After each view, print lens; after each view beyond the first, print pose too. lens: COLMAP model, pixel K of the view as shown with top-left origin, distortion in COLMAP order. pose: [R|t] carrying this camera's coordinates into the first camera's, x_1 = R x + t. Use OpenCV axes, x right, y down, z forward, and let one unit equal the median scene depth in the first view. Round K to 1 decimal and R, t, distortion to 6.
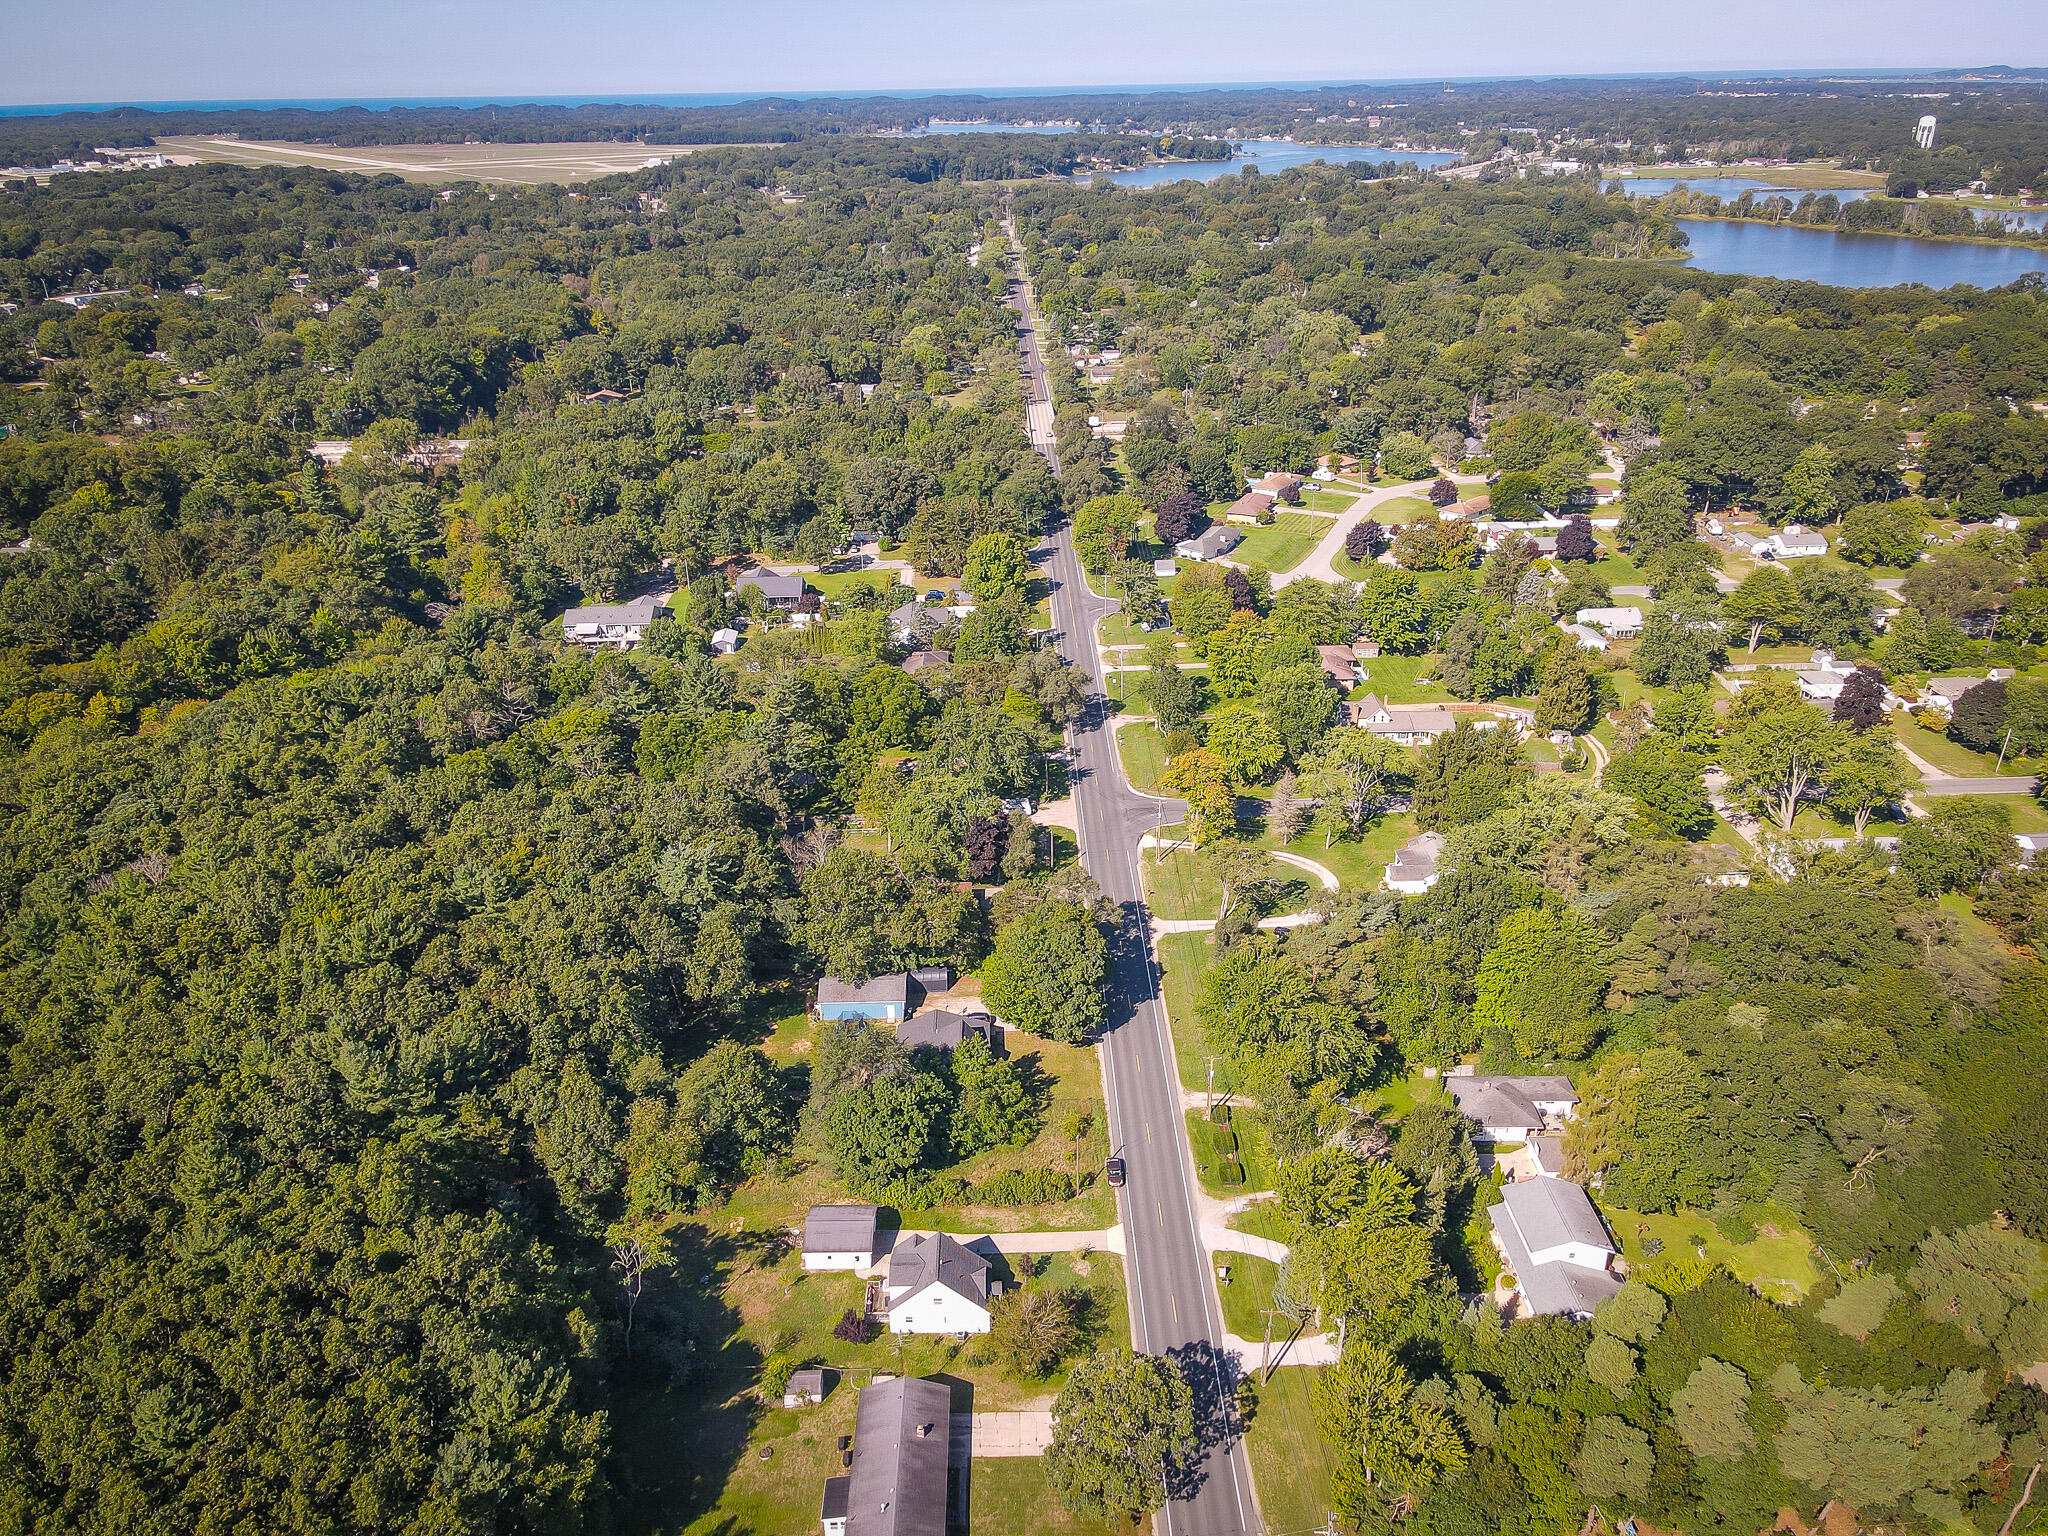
lens RADIAL K [[1482.4, 0, 1024.0], [0, 1482.4, 768.0], [0, 0, 1]] dist [0.019083, 0.002585]
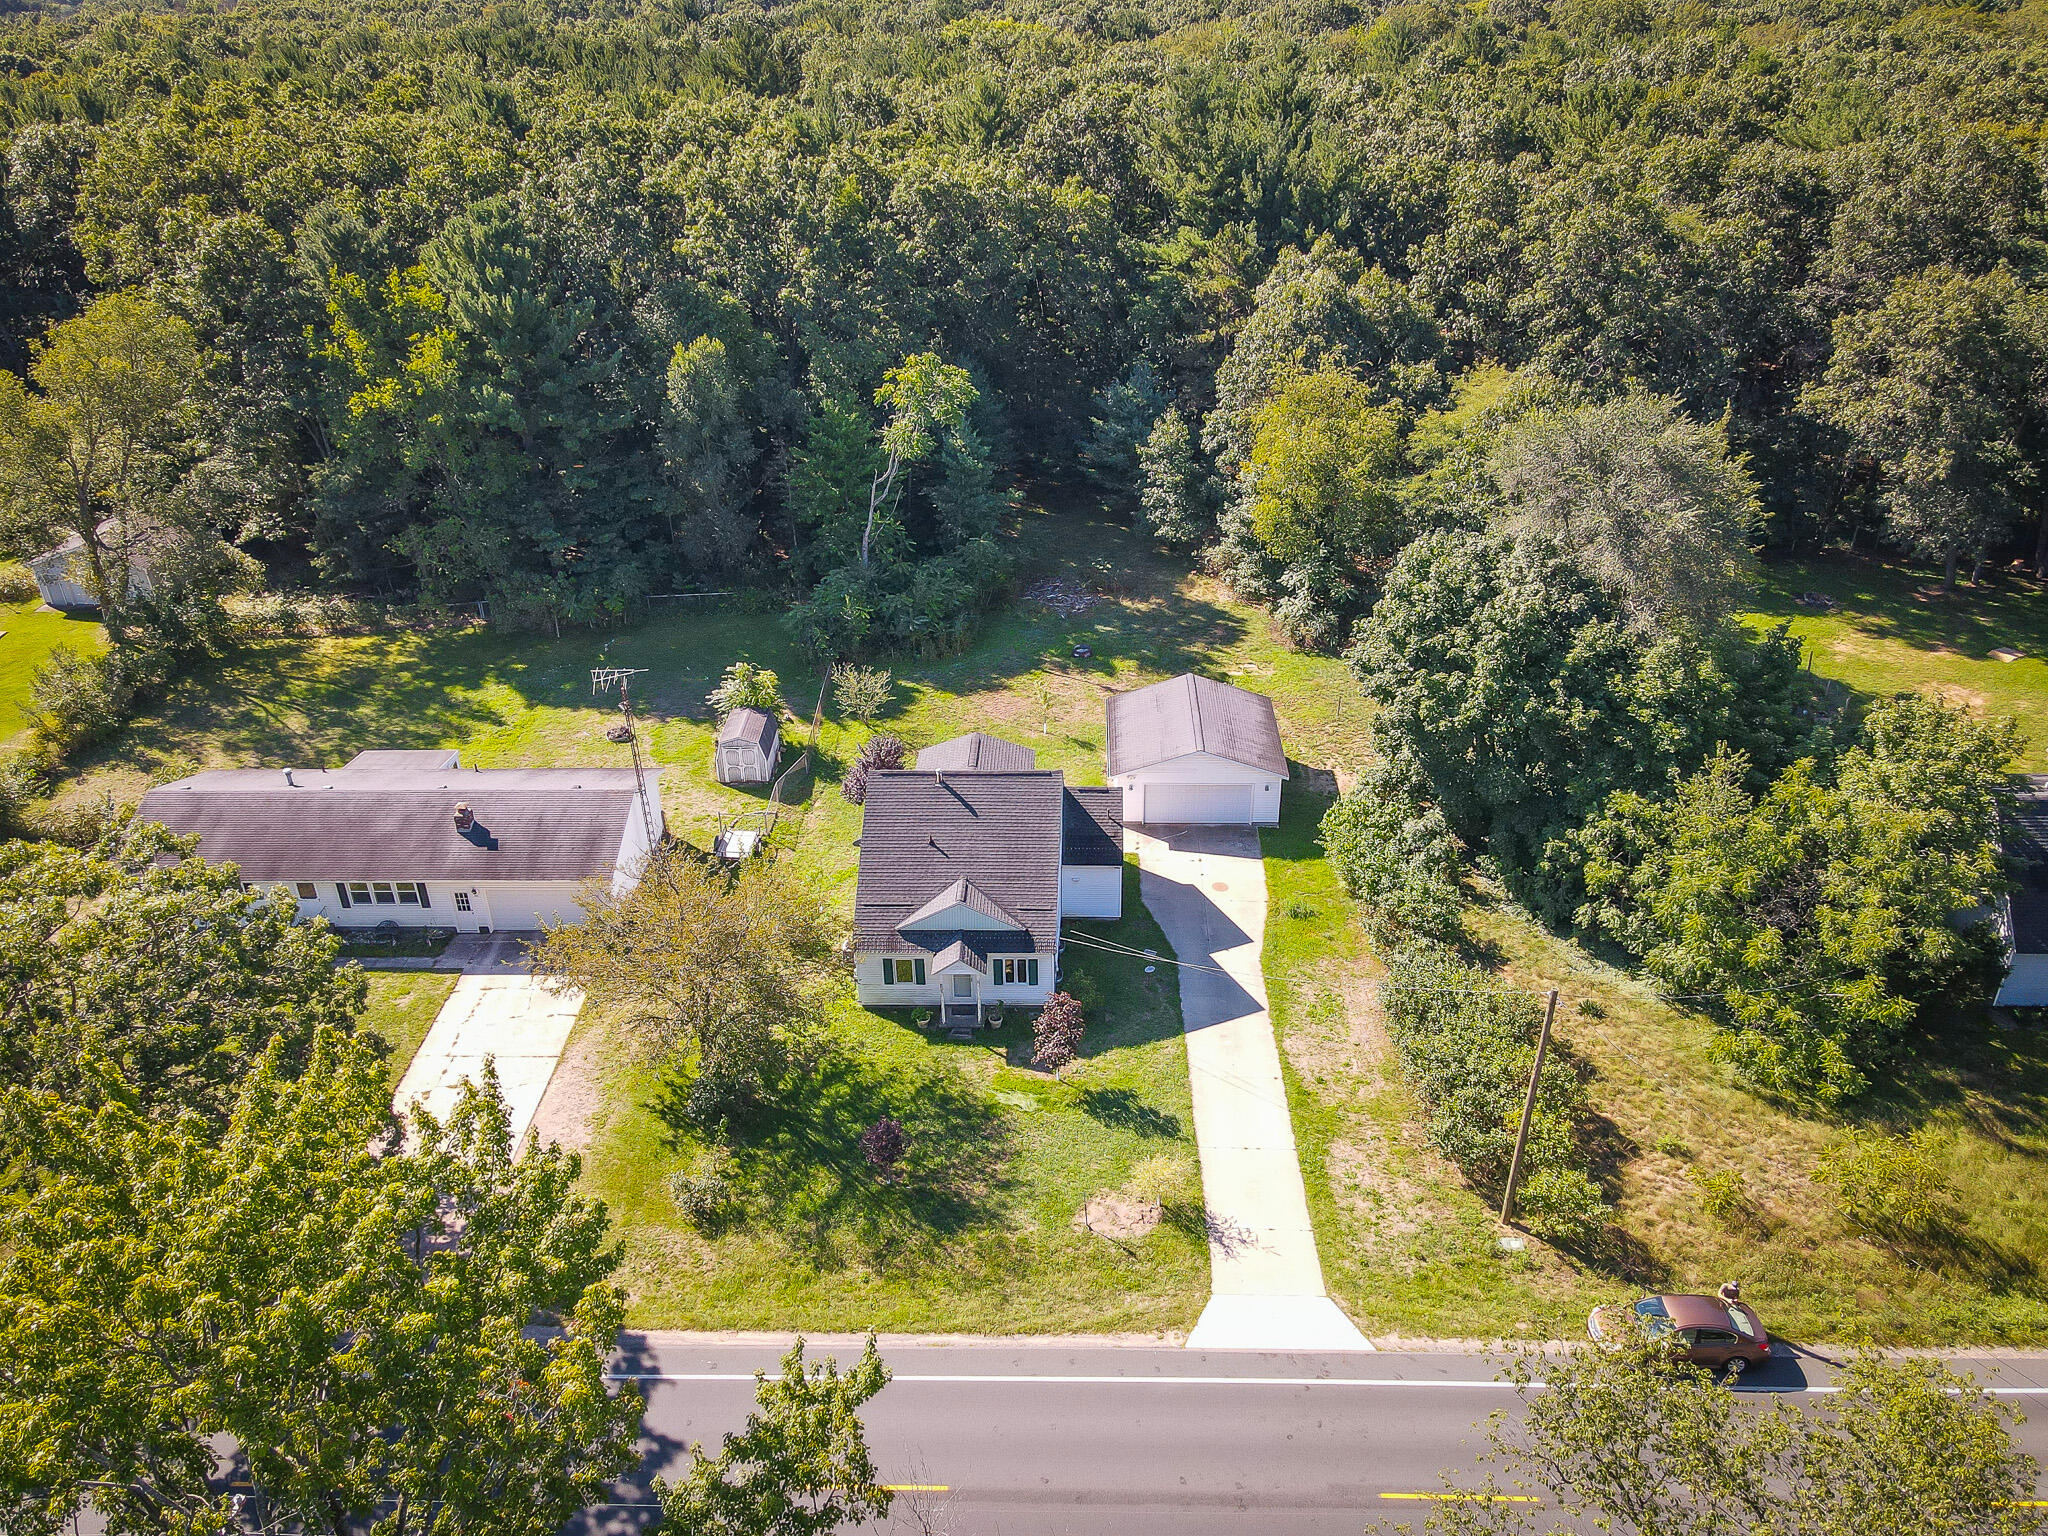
lens RADIAL K [[1482.4, 0, 1024.0], [0, 1482.4, 768.0], [0, 0, 1]] dist [0.019083, 0.002585]
pose [[-0.043545, 0.523908, -0.850661, 0.233195], [-0.392298, 0.774111, 0.496844, 0.141685], [0.918807, 0.355348, 0.171819, 0.909839]]
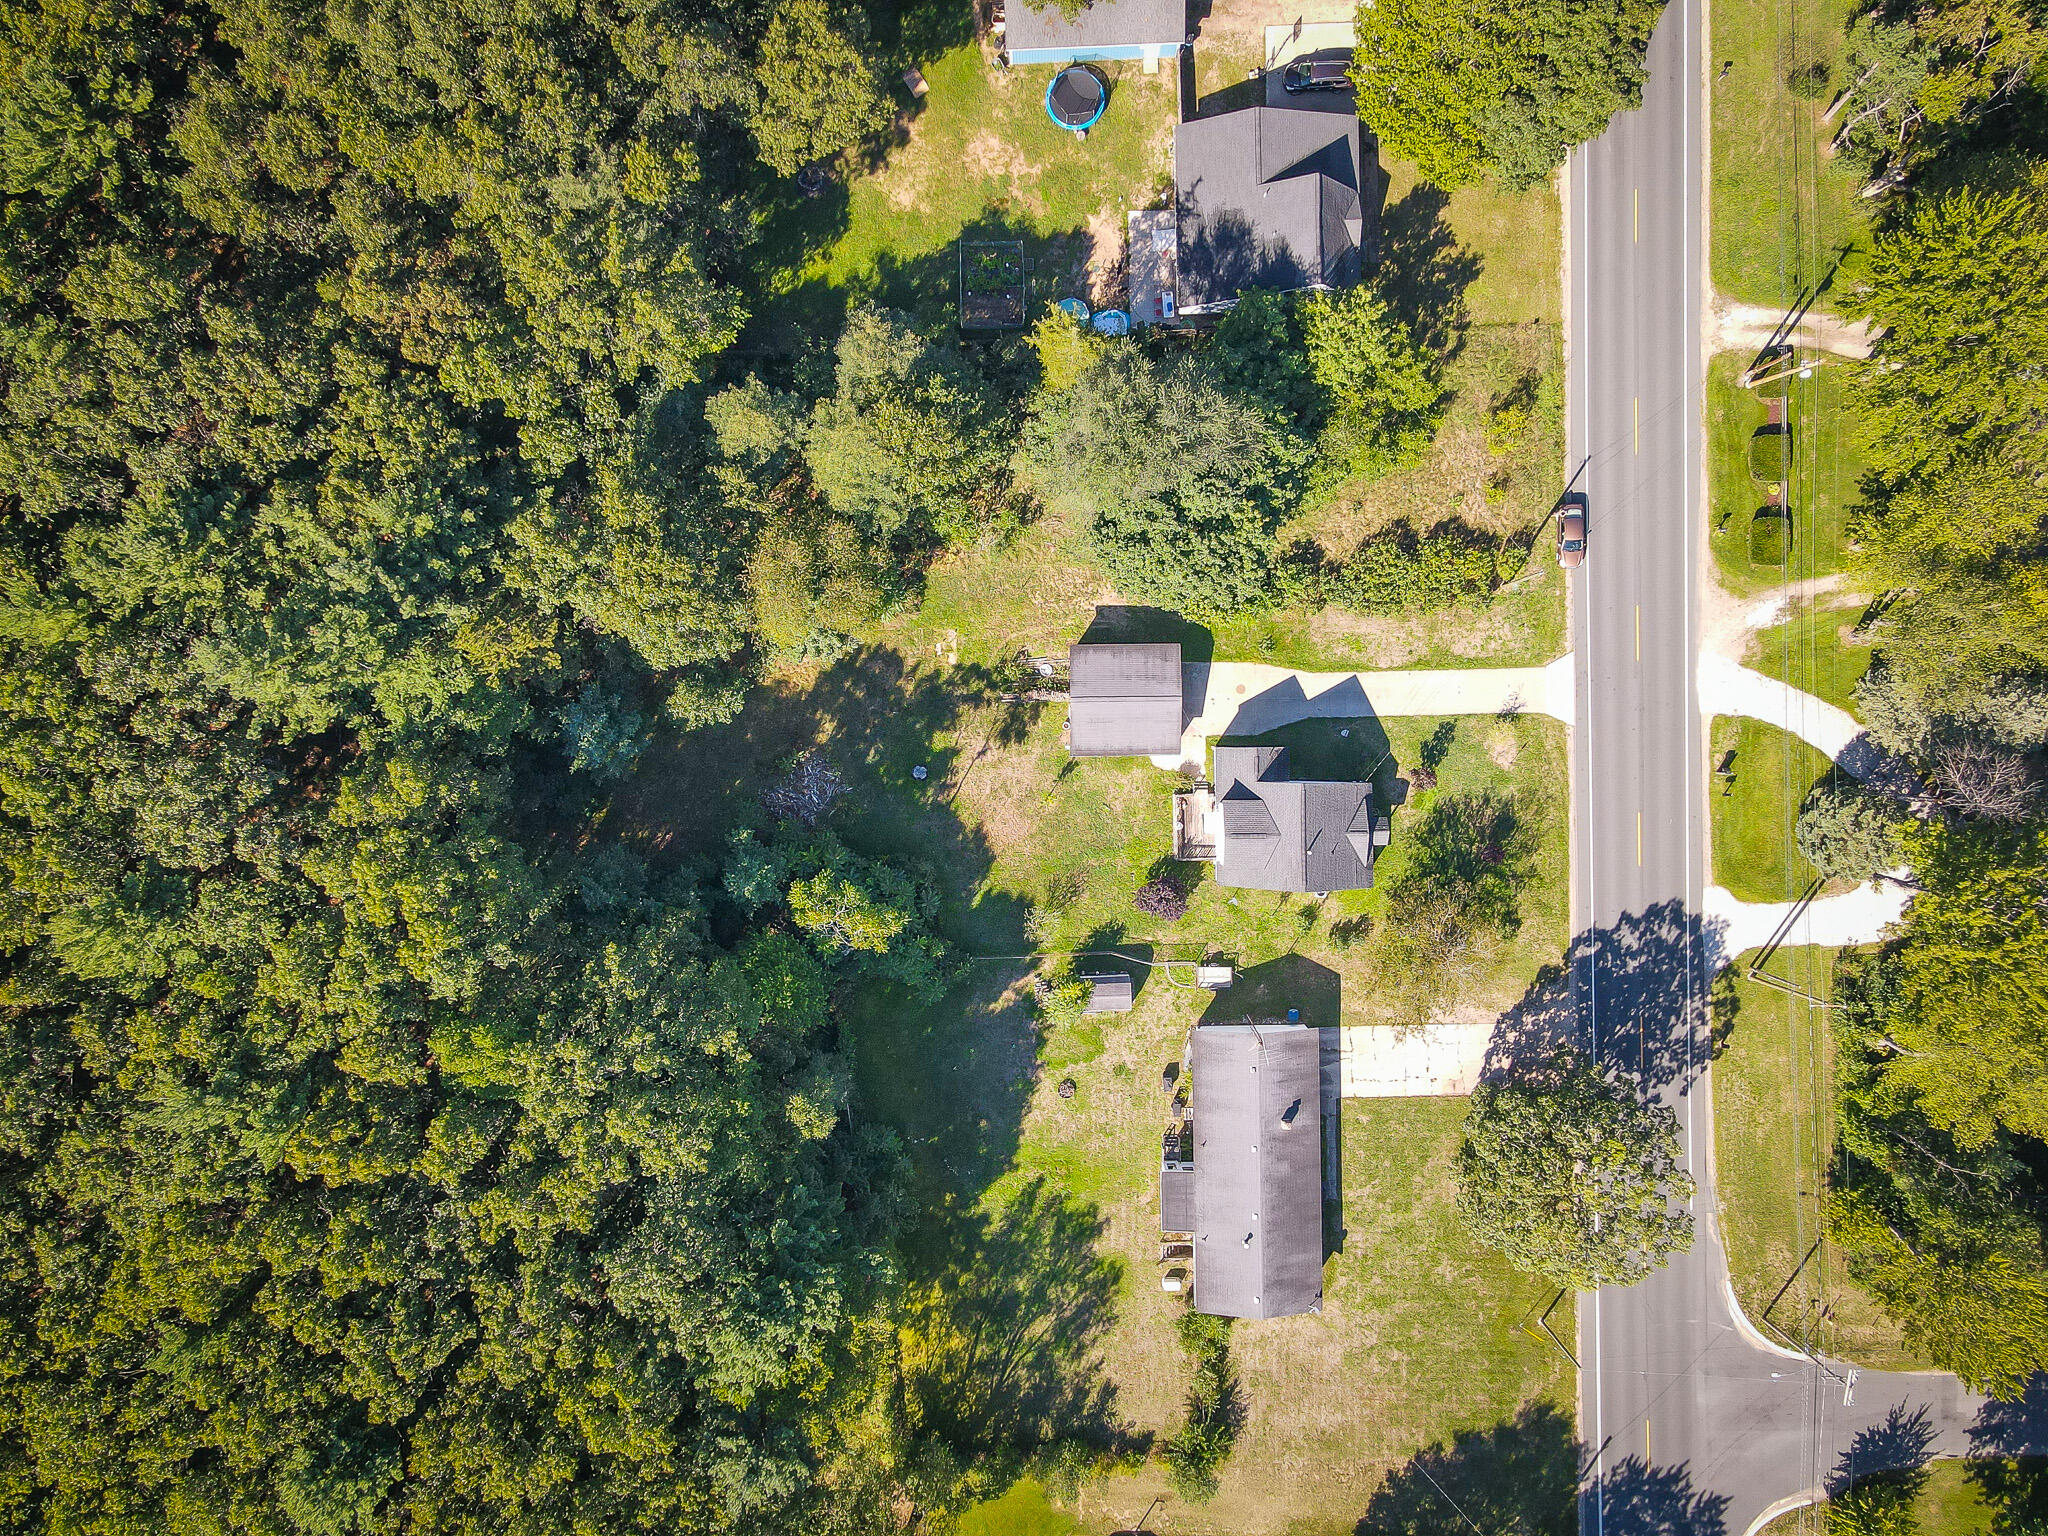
lens RADIAL K [[1482.4, 0, 1024.0], [0, 1482.4, 768.0], [0, 0, 1]] dist [0.019083, 0.002585]
pose [[0.999988, -0.002691, 0.004070, -0.171558], [-0.002701, 0.389391, 0.921069, -0.253310], [-0.004064, -0.921069, 0.389379, 0.746316]]
